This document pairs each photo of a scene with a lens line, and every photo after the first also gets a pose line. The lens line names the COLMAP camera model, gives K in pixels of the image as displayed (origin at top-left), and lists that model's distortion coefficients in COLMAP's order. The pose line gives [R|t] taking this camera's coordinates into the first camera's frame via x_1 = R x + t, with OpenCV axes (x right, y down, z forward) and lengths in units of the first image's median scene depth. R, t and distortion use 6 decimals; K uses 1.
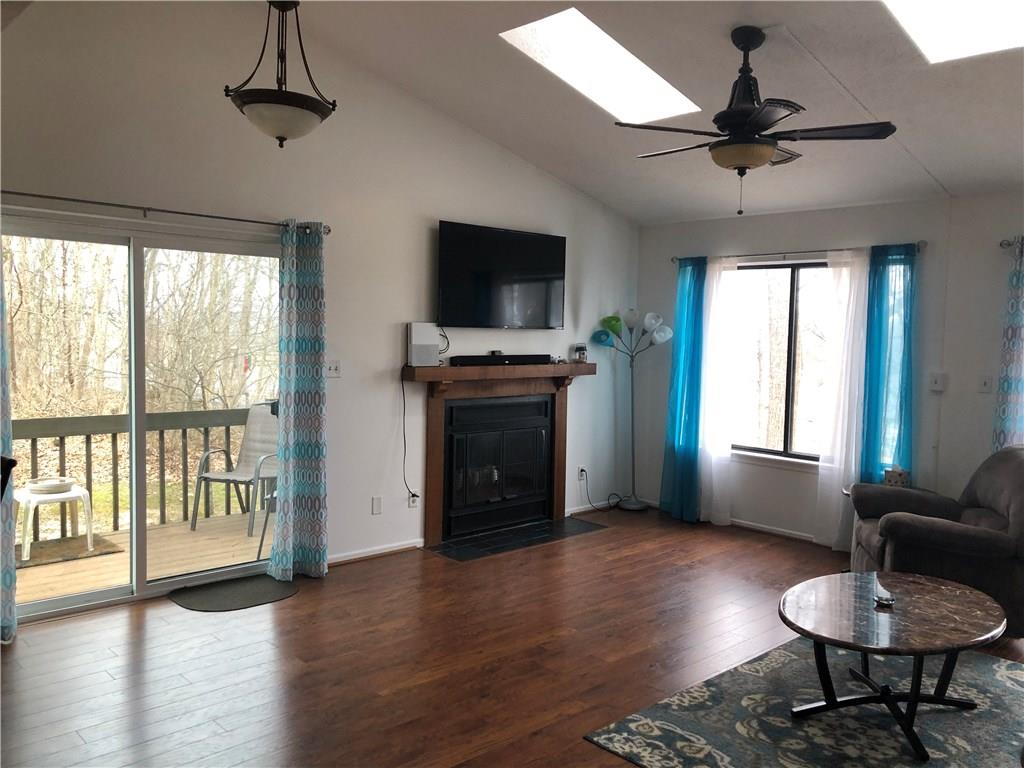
lens RADIAL K [[835.3, 0, 510.8], [0, 835.3, 380.2], [0, 0, 1]] dist [0.048014, -0.043790]
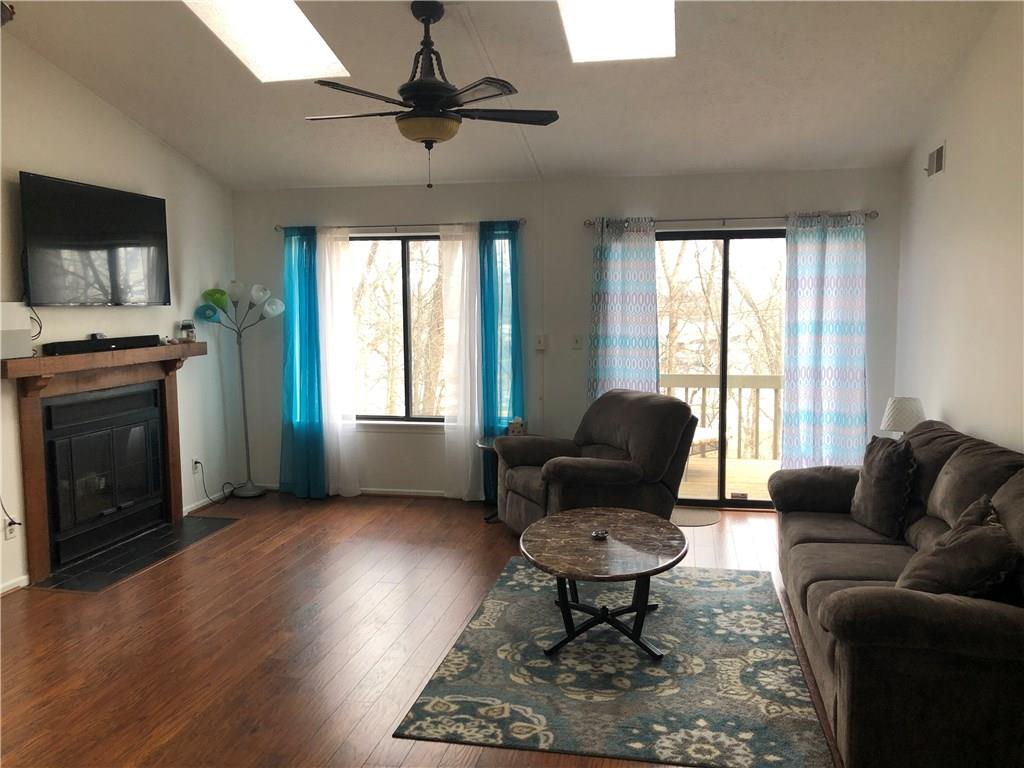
lens RADIAL K [[835.3, 0, 515.5], [0, 835.3, 376.3], [0, 0, 1]] dist [0.048014, -0.043790]
pose [[0.815666, -0.080013, 0.572963, -0.170294], [0.061122, 0.996765, 0.052183, -0.011895], [-0.575285, -0.007543, 0.817918, 0.078878]]
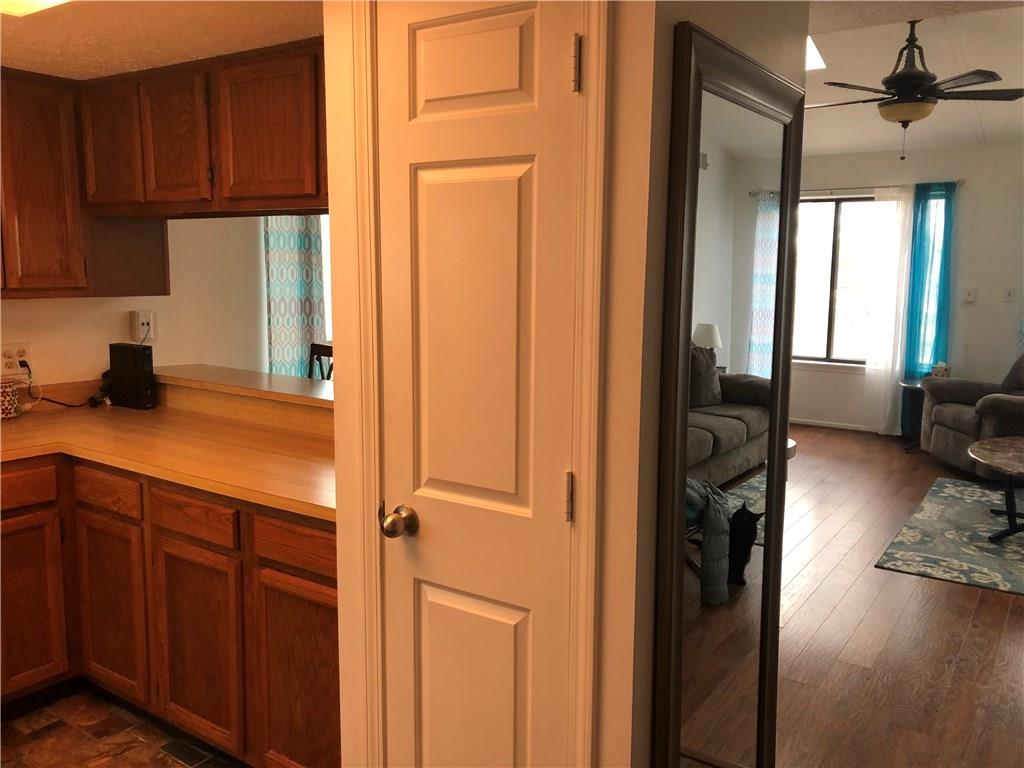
lens RADIAL K [[835.3, 0, 512.1], [0, 835.3, 380.4], [0, 0, 1]] dist [0.048014, -0.043790]
pose [[0.976650, -0.046805, 0.209677, -0.399087], [0.029654, 0.996007, 0.084209, 0.003141], [-0.212781, -0.076025, 0.974138, -0.078913]]
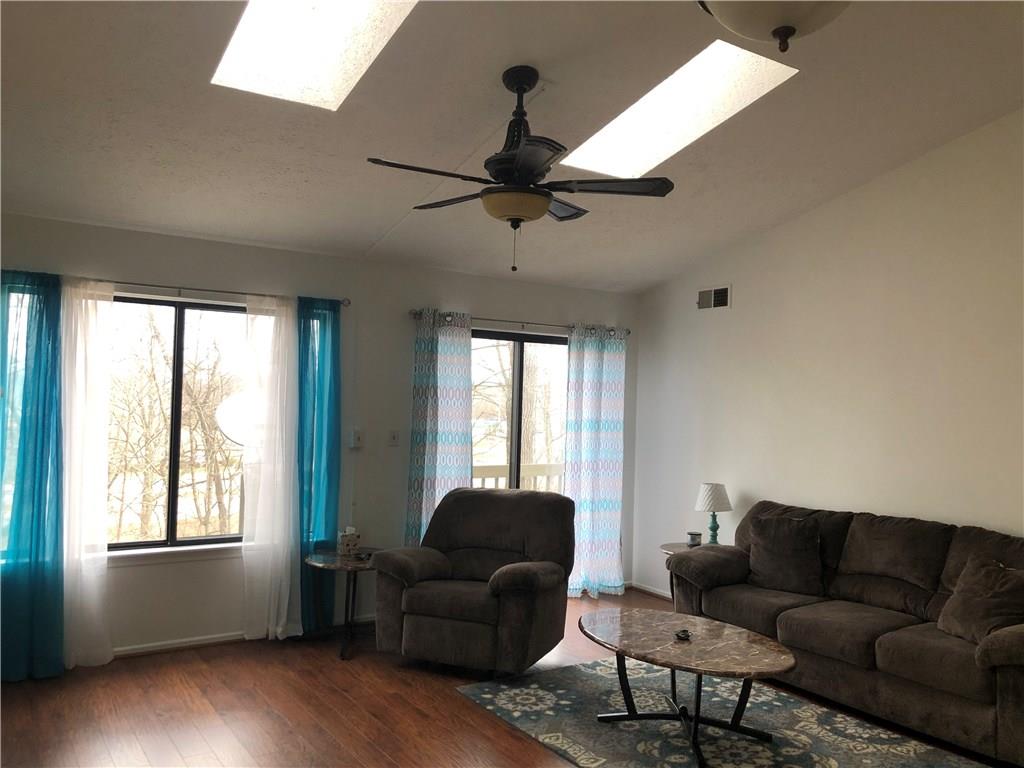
lens RADIAL K [[835.3, 0, 518.3], [0, 835.3, 380.1], [0, 0, 1]] dist [0.048014, -0.043790]
pose [[0.156691, 0.002490, 0.987645, -0.435662], [0.033564, 0.999406, -0.007845, -0.050990], [-0.987077, 0.034378, 0.156514, 0.608173]]
